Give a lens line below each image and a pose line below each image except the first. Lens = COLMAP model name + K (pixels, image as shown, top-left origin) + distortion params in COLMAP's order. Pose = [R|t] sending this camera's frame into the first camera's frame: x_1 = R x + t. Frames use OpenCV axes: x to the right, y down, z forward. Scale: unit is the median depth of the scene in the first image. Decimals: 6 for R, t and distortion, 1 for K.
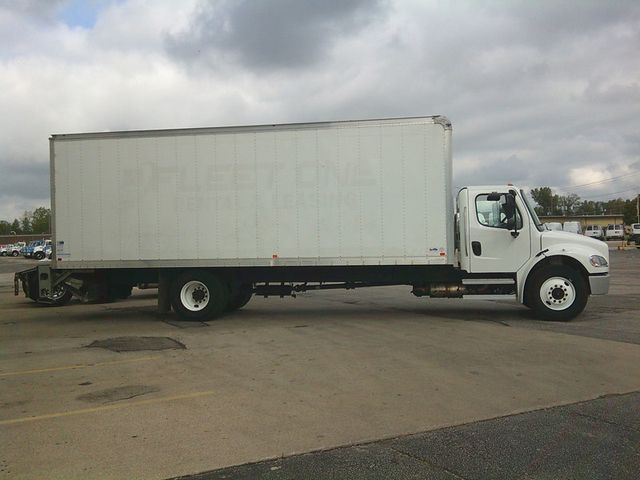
lens RADIAL K [[664.2, 0, 316.7], [0, 664.2, 241.4], [0, 0, 1]] dist [0.122530, -0.264209]
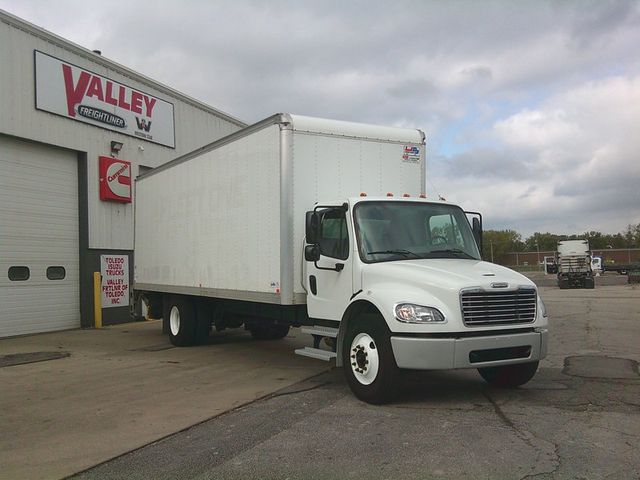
lens RADIAL K [[664.2, 0, 316.7], [0, 664.2, 241.4], [0, 0, 1]] dist [0.122530, -0.264209]
pose [[0.629867, -0.008066, -0.776661, 0.821006], [-0.007193, 0.999843, -0.016218, -0.025545], [0.776669, 0.015802, 0.629710, 0.543846]]
